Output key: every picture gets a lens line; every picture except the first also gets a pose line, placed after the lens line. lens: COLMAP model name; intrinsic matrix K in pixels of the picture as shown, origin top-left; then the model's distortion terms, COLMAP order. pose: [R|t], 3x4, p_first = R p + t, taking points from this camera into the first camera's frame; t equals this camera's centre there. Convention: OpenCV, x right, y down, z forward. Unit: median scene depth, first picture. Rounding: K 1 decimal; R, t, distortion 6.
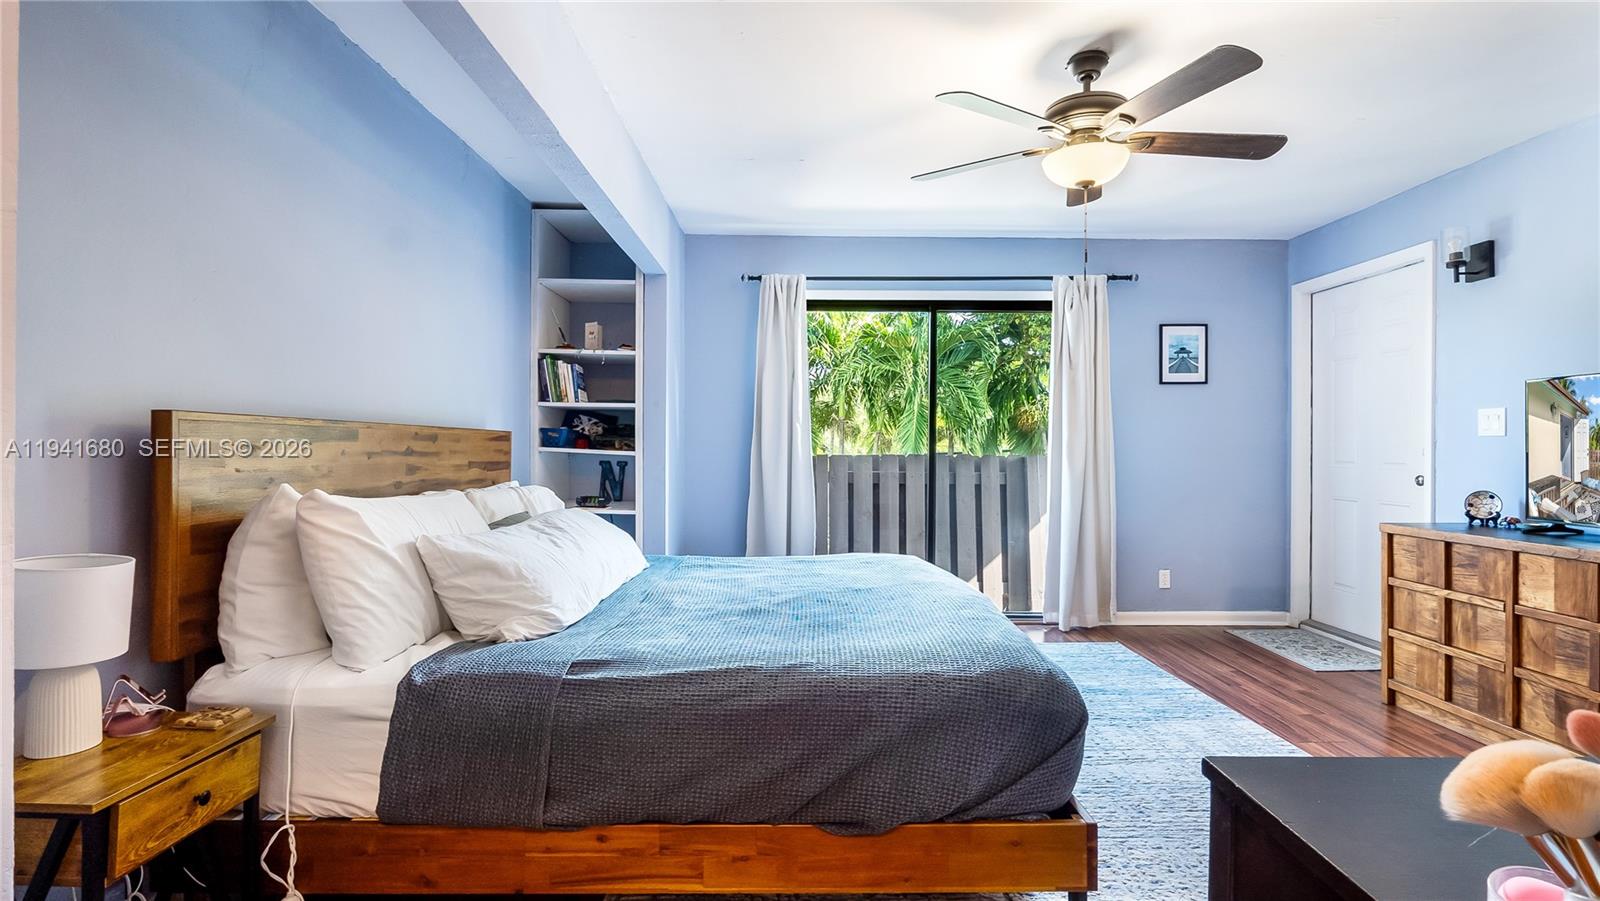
lens RADIAL K [[743.1, 0, 804.9], [0, 743.1, 447.5], [0, 0, 1]] dist [-0.002315, 0.000324]
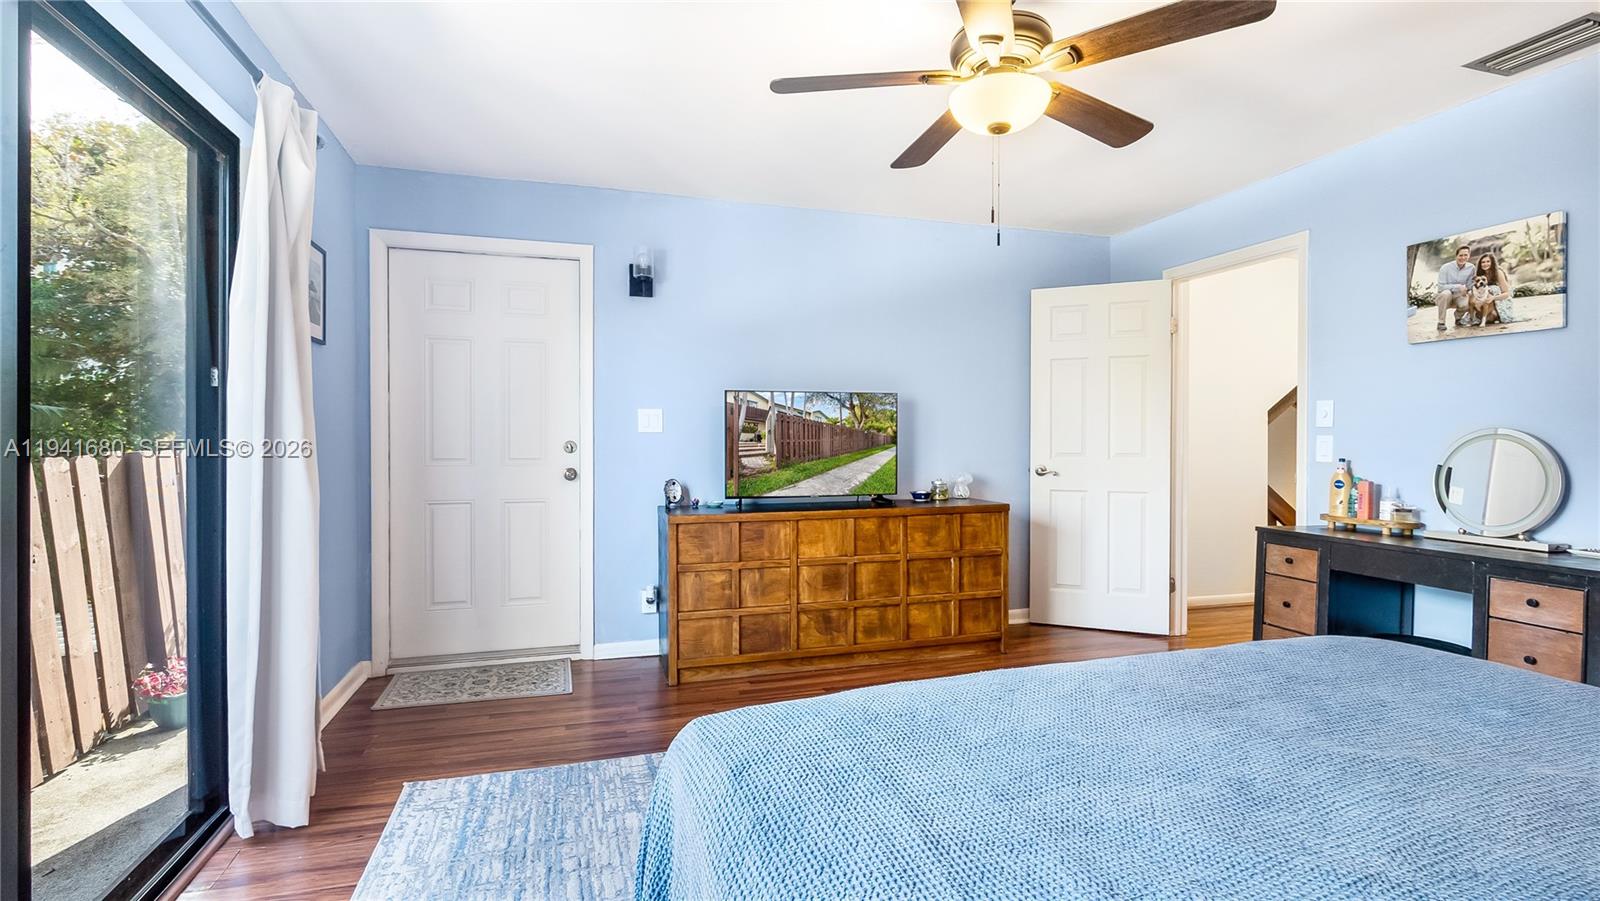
lens RADIAL K [[747.0, 0, 794.8], [0, 747.0, 443.2], [0, 0, 1]] dist [-0.005011, 0.000887]
pose [[-0.283653, -0.009177, 0.958883, -0.322919], [-0.002486, 0.999958, 0.008835, -0.011181], [-0.958924, 0.000122, -0.283663, 1.294674]]
